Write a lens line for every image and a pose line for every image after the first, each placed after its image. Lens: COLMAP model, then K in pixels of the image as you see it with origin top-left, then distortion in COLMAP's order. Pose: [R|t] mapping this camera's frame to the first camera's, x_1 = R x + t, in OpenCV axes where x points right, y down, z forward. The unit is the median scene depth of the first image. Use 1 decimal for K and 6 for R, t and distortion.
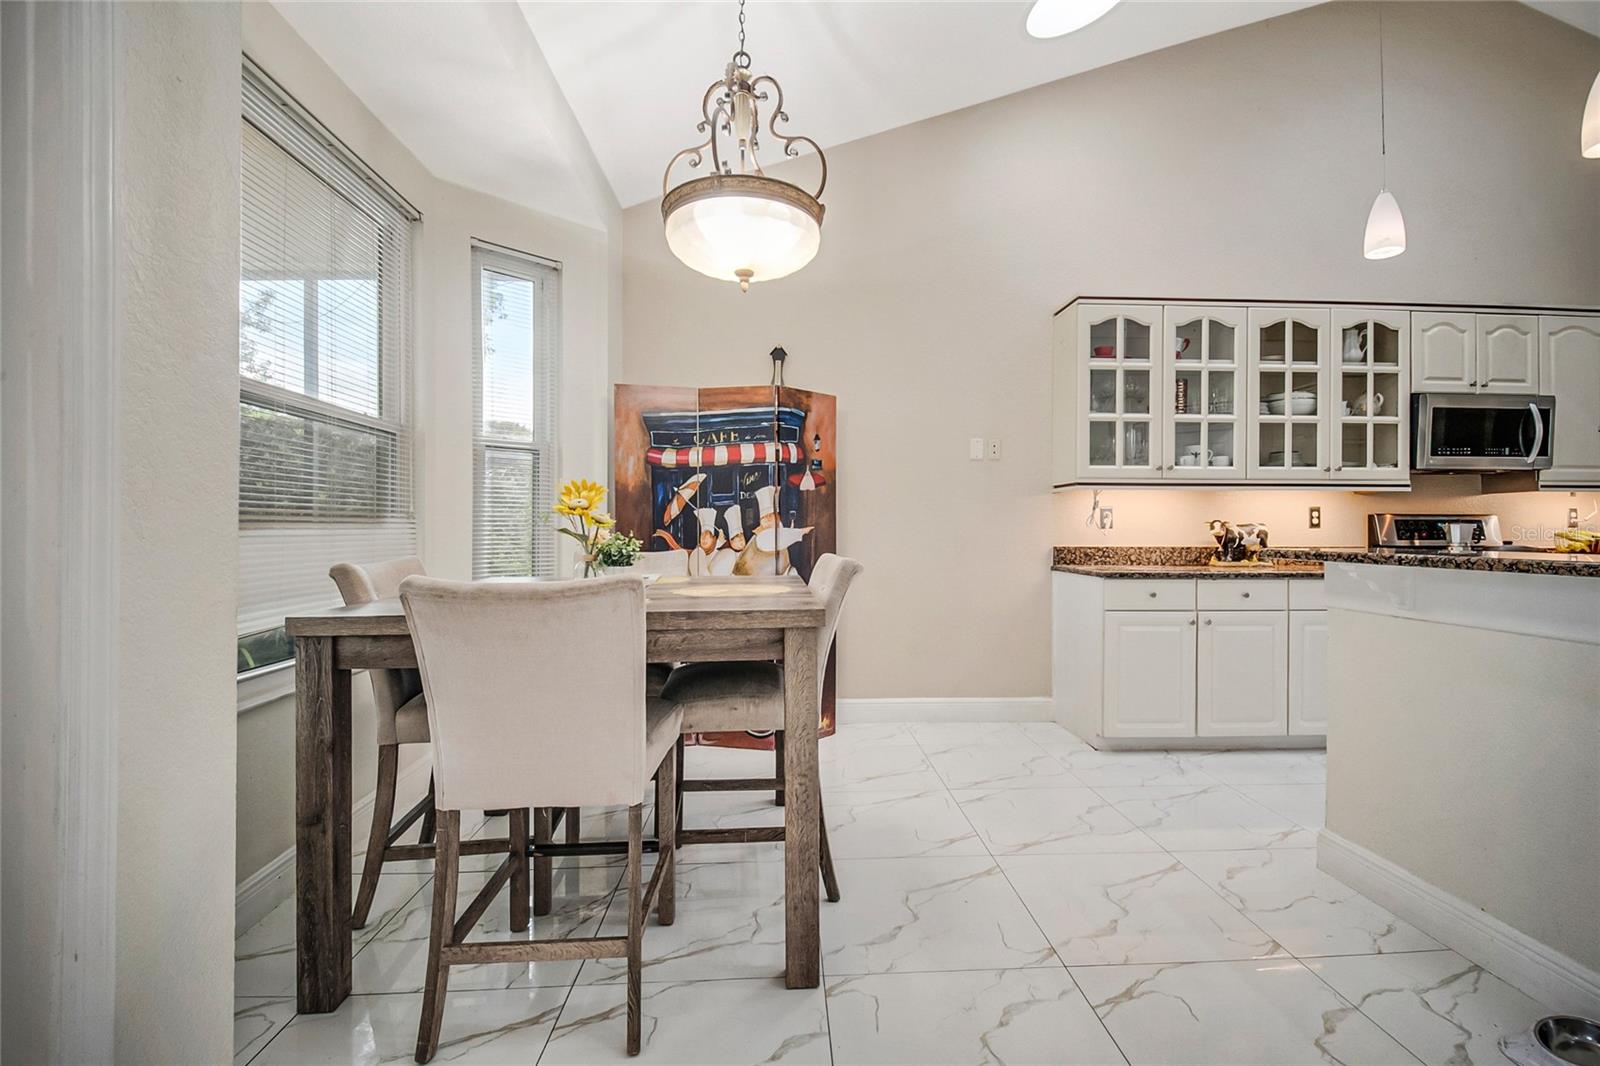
lens RADIAL K [[686.2, 0, 808.9], [0, 686.2, 534.6], [0, 0, 1]] dist [-0.008550, -0.007594]
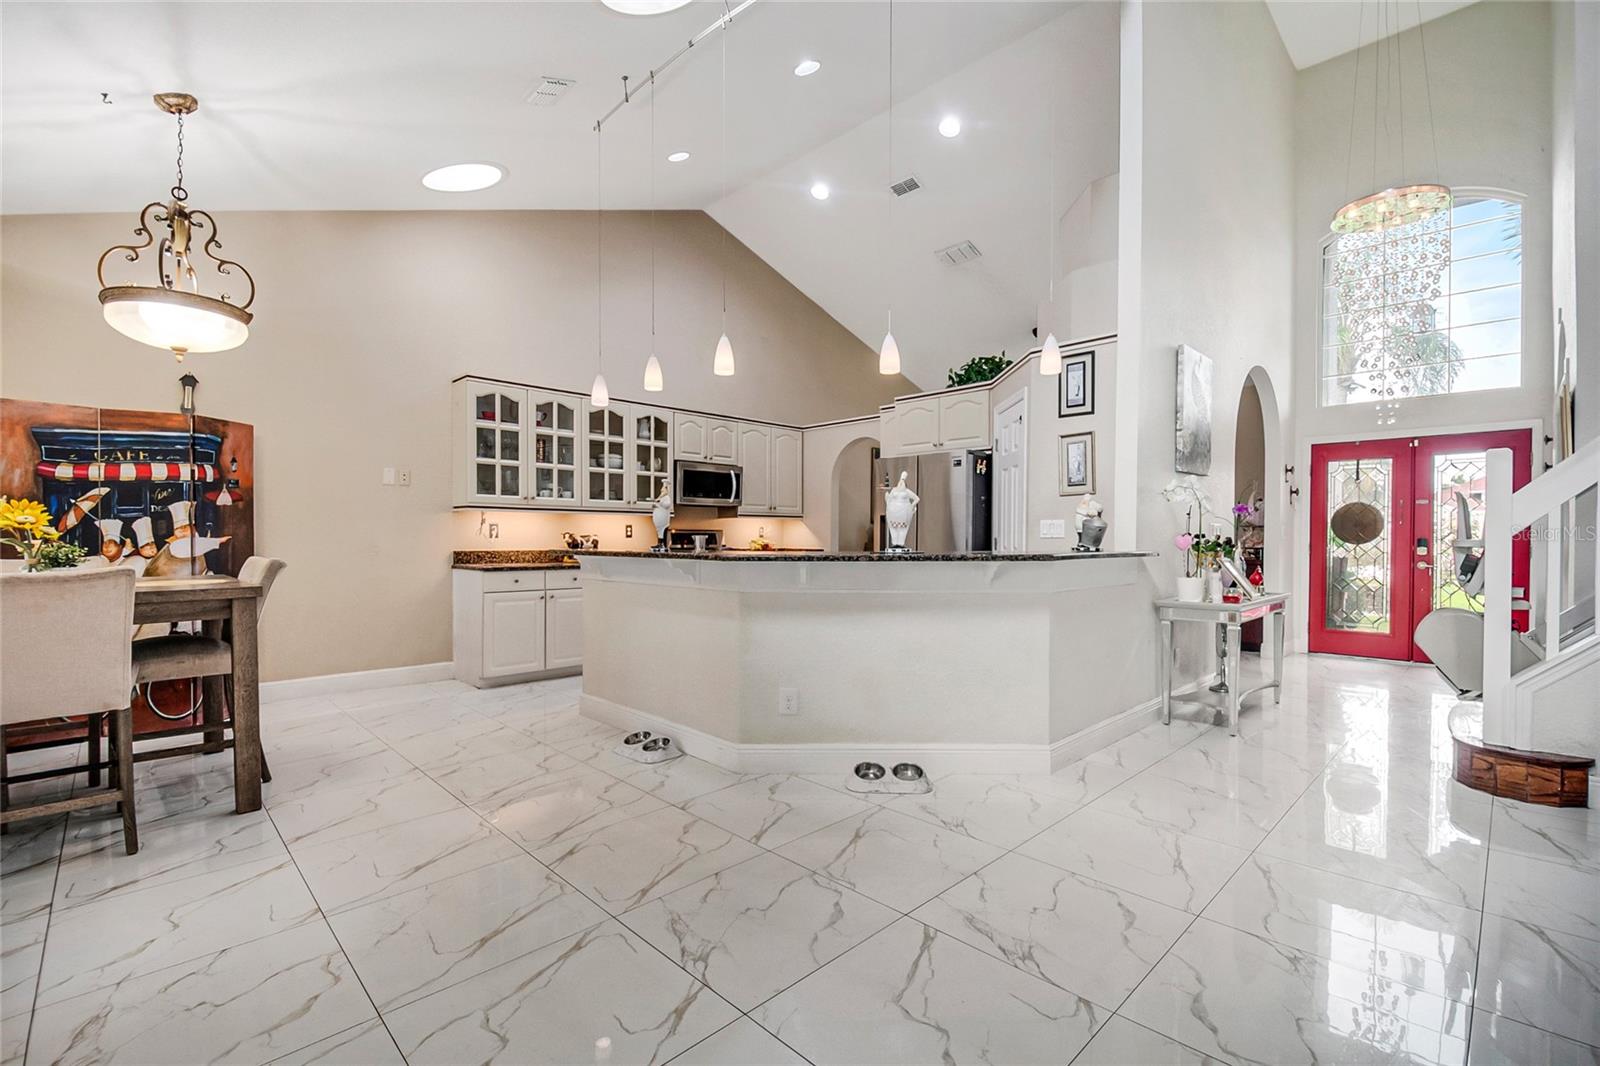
lens RADIAL K [[686.2, 0, 796.1], [0, 686.2, 544.2], [0, 0, 1]] dist [-0.008550, -0.007594]
pose [[0.741303, -0.005164, 0.671150, -0.057478], [0.003305, 0.999986, 0.004043, 0.000619], [-0.671162, -0.000779, 0.741310, -0.514969]]
